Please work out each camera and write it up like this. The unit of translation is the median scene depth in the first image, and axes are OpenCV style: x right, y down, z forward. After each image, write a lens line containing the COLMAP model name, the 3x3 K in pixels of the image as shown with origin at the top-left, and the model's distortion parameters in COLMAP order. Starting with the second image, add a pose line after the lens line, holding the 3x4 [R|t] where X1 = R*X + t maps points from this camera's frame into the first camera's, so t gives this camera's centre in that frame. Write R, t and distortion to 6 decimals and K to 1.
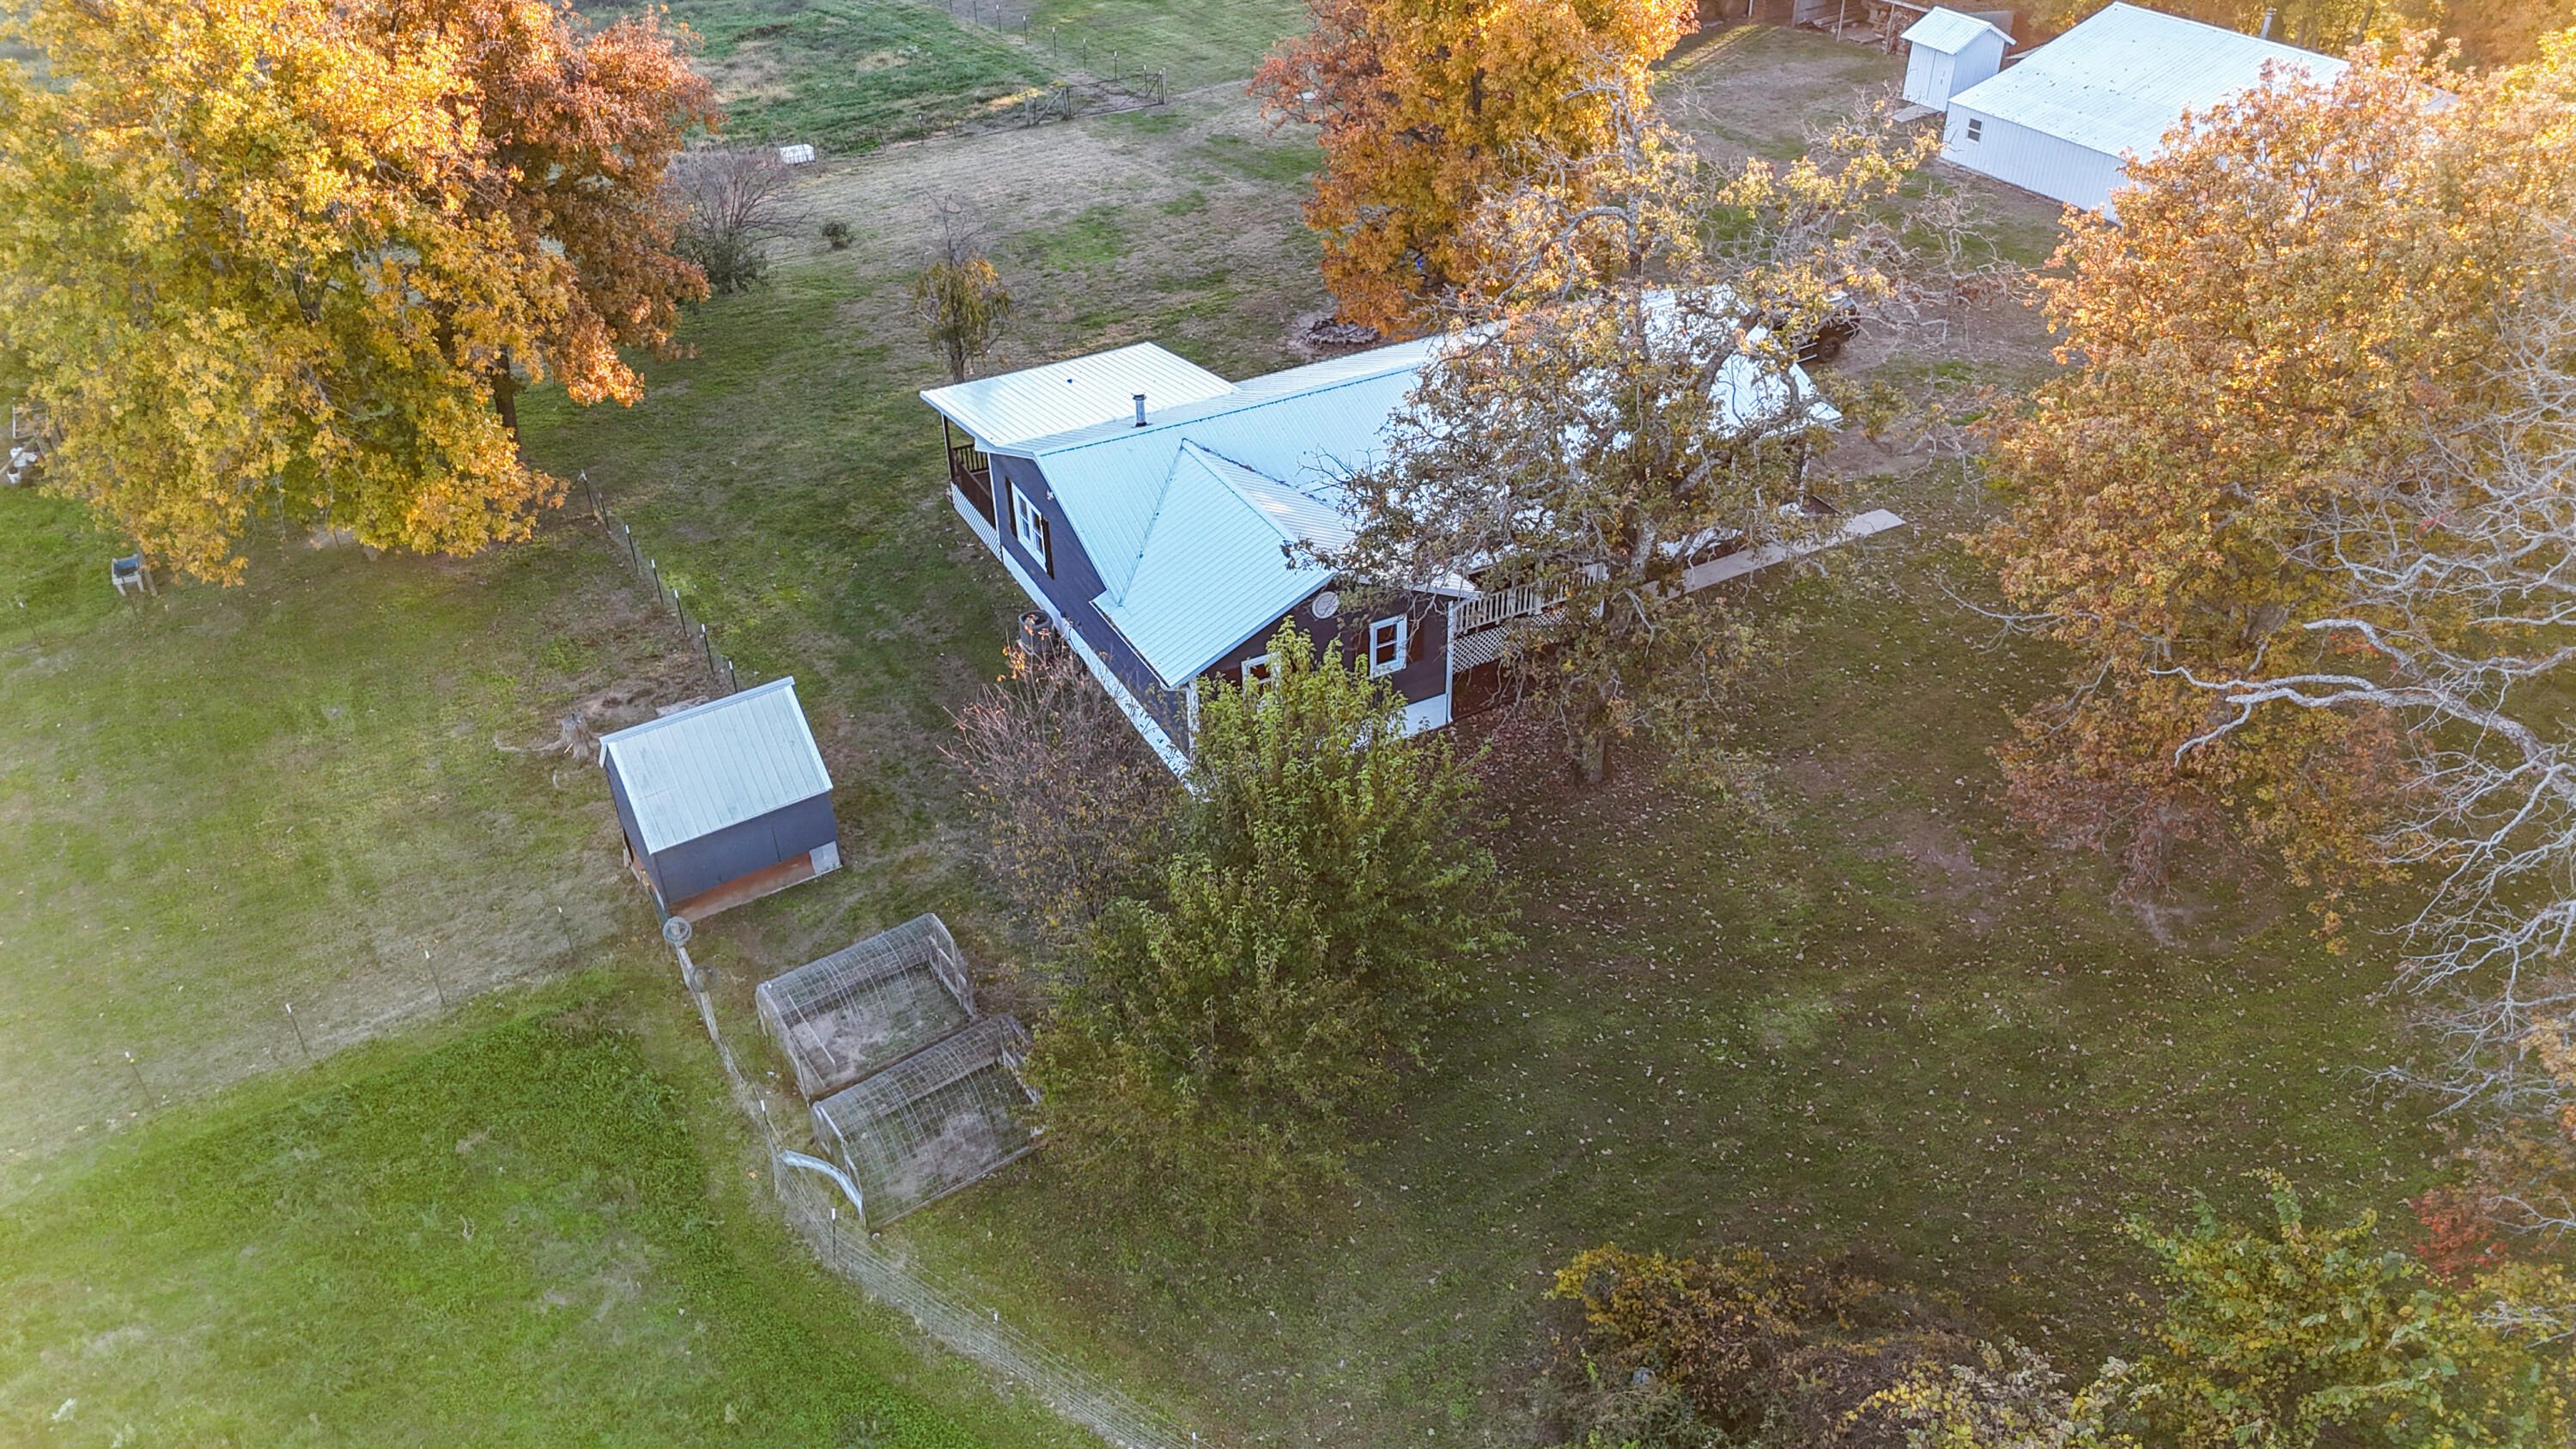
lens RADIAL K [[1745.1, 0, 1284.6], [0, 1745.1, 718.2], [0, 0, 1]] dist [0.051698, -0.049823]
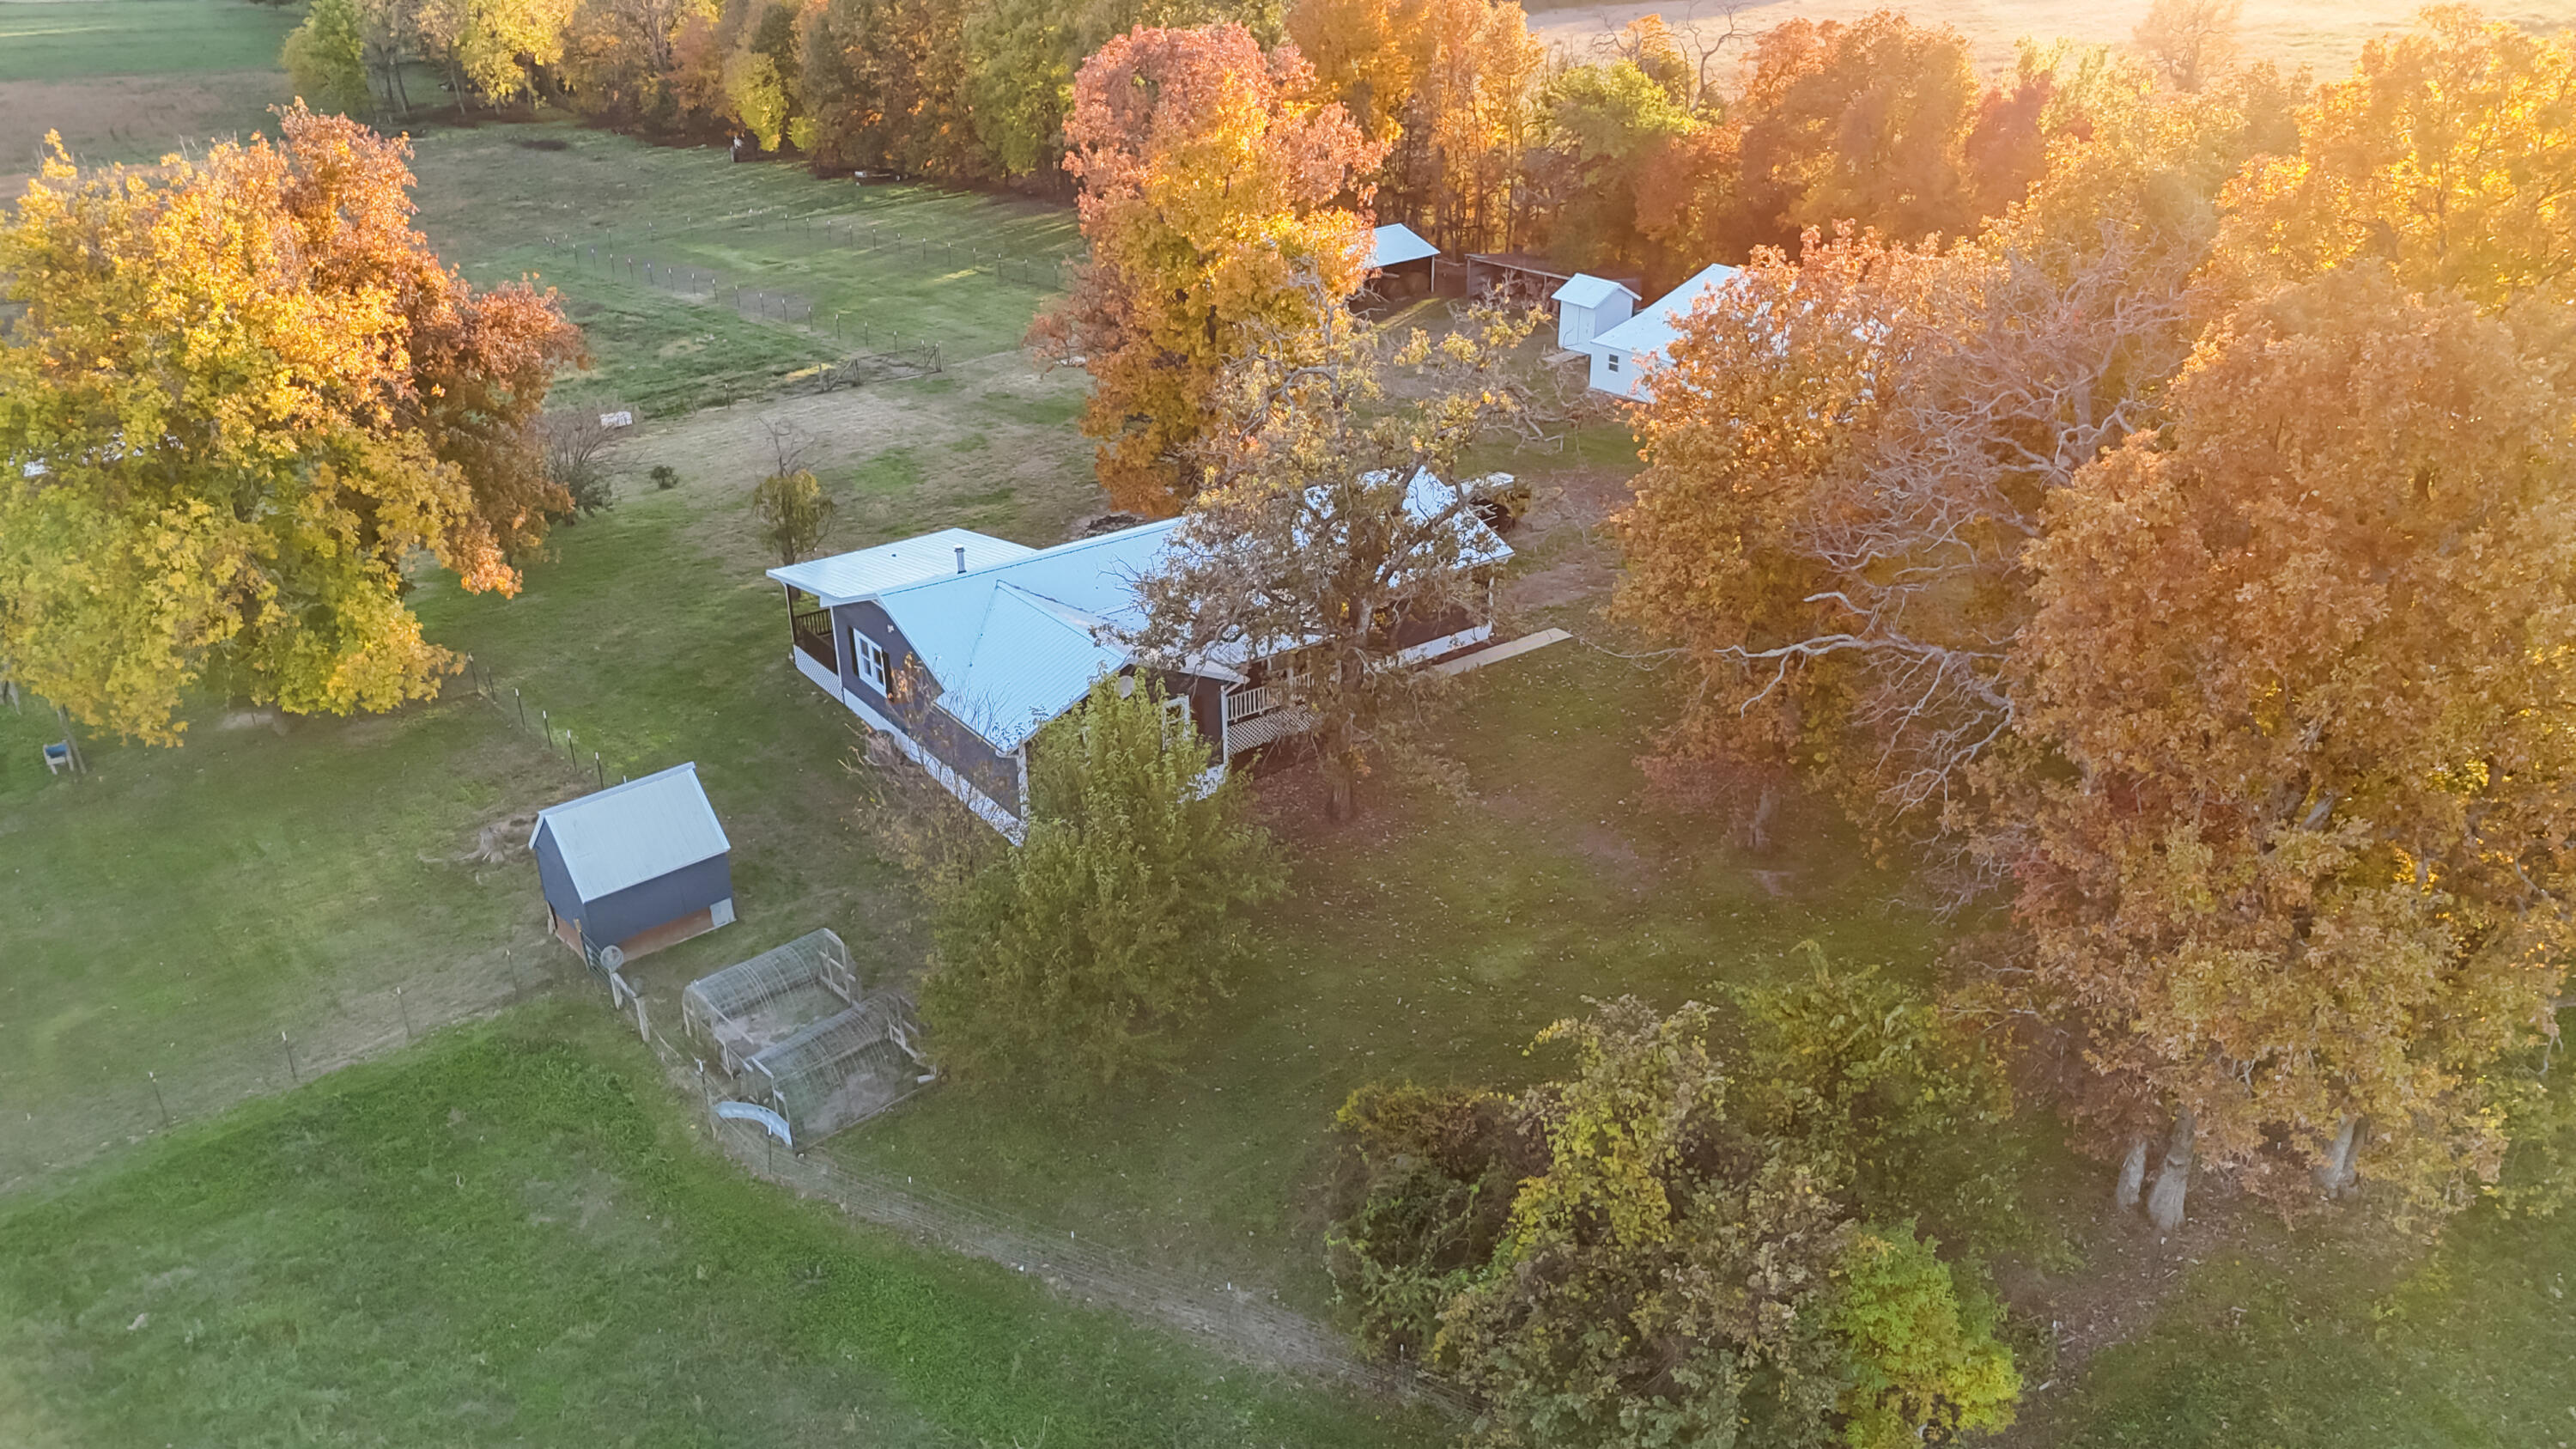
lens RADIAL K [[1691.6, 0, 1252.0], [0, 1691.6, 730.9], [0, 0, 1]] dist [0.043869, -0.051510]
pose [[0.991320, -0.056440, 0.118743, -0.027618], [0.073327, 0.986998, -0.143032, 0.130636], [-0.109127, 0.150498, 0.982569, -0.185044]]
